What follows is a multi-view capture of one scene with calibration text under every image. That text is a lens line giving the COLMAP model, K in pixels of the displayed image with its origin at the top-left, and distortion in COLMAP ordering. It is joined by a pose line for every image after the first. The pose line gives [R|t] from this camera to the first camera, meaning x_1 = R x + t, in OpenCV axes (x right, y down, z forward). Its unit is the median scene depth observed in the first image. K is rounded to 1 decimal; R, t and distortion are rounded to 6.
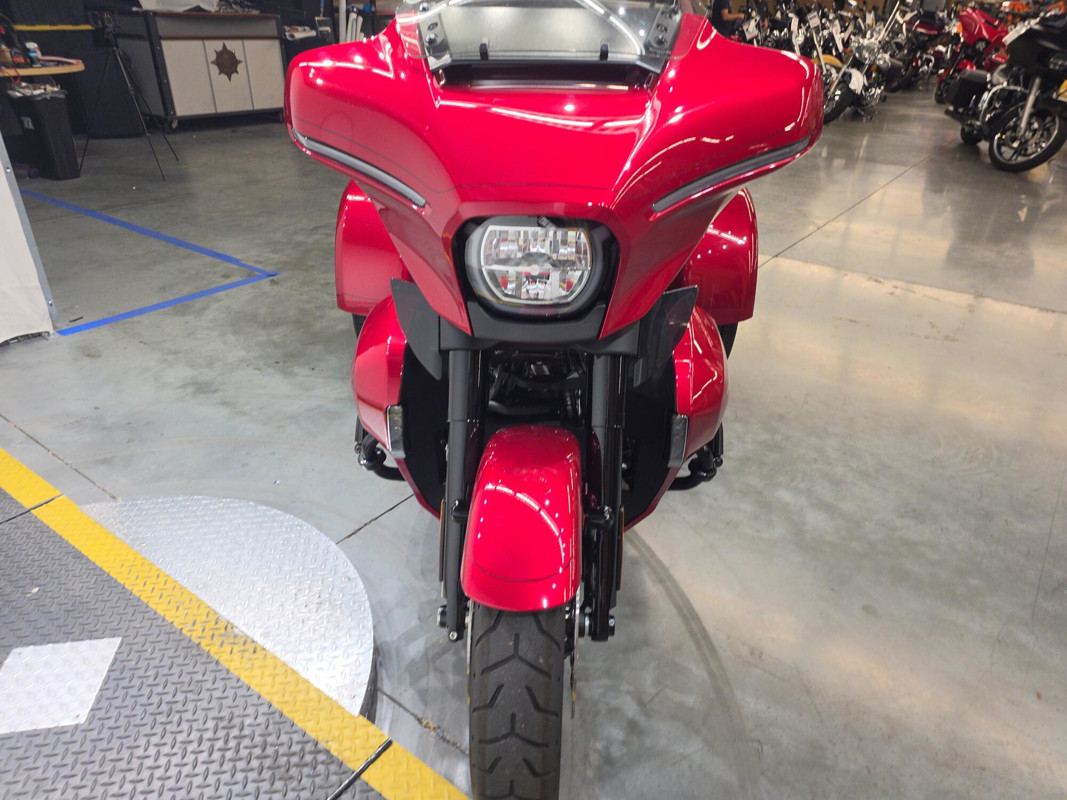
lens RADIAL K [[697.8, 0, 528.5], [0, 697.8, 402.8], [0, 0, 1]] dist [0.020017, -0.004873]
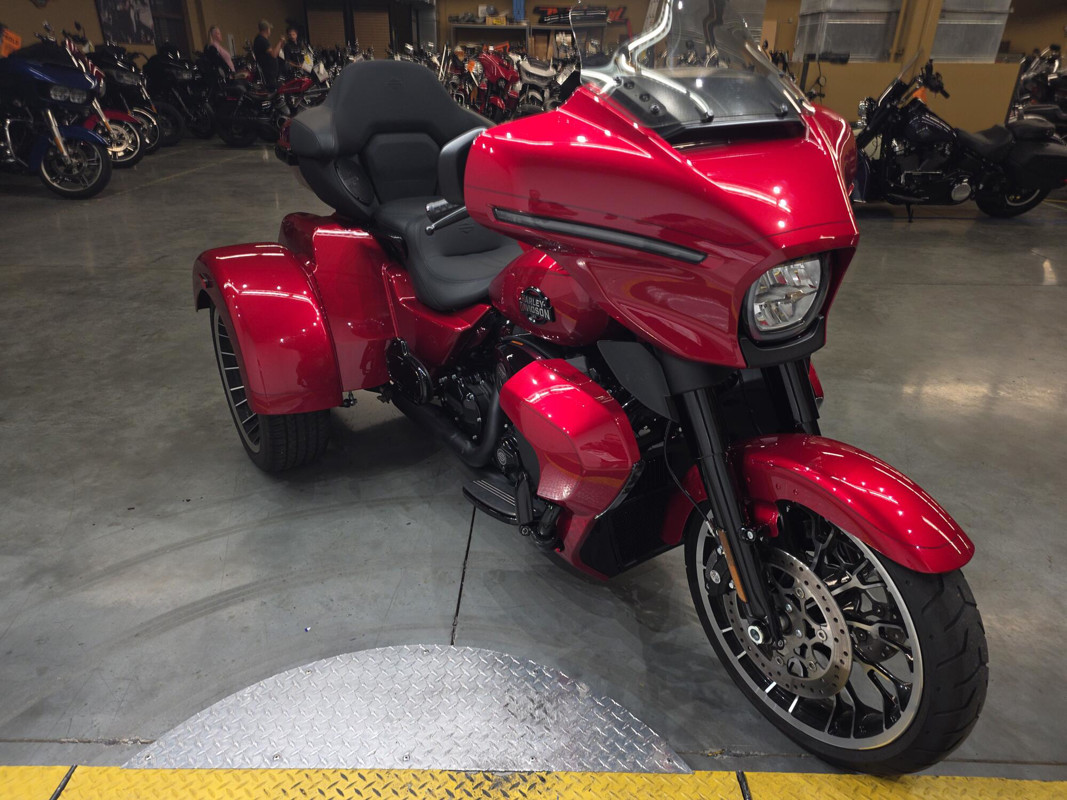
lens RADIAL K [[697.8, 0, 528.5], [0, 697.8, 402.8], [0, 0, 1]] dist [0.020017, -0.004873]
pose [[0.815075, -0.257485, 0.518994, -0.379318], [0.278859, 0.959575, 0.038122, -0.078696], [-0.507829, 0.113654, 0.853927, 0.087430]]
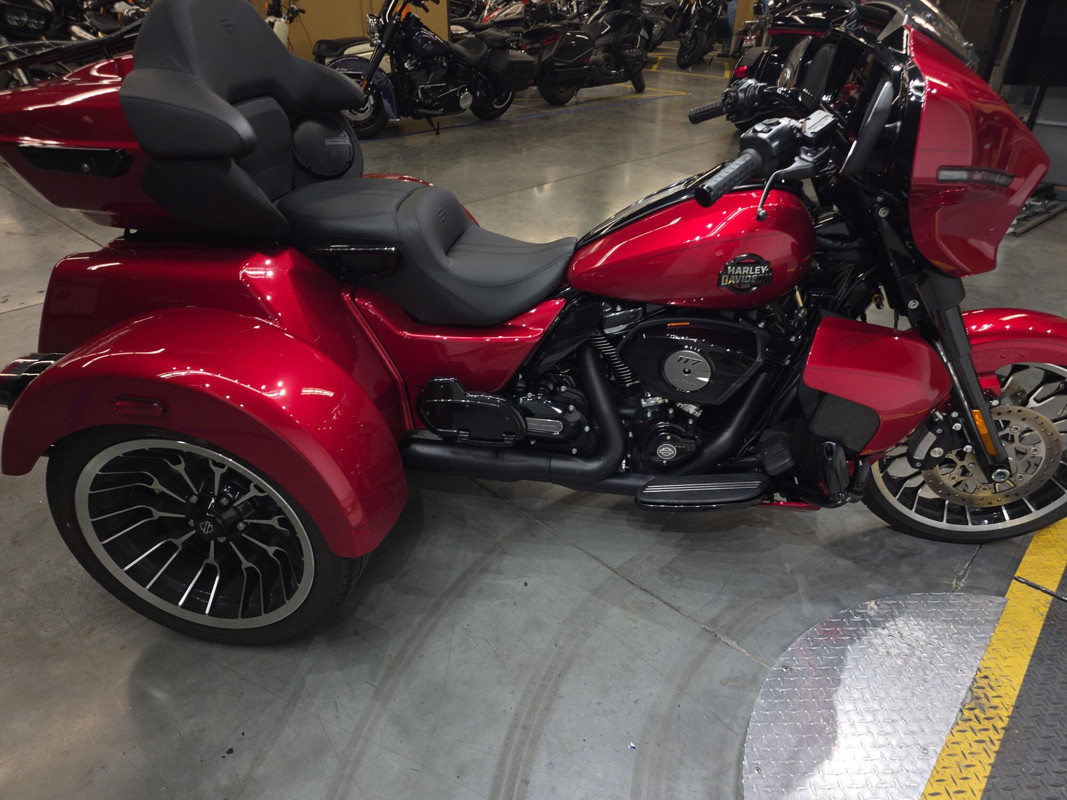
lens RADIAL K [[697.8, 0, 528.5], [0, 697.8, 402.8], [0, 0, 1]] dist [0.020017, -0.004873]
pose [[0.126528, -0.522012, 0.843501, -0.569627], [0.466194, 0.781868, 0.413939, -0.348756], [-0.875588, 0.340860, 0.342287, 0.556918]]
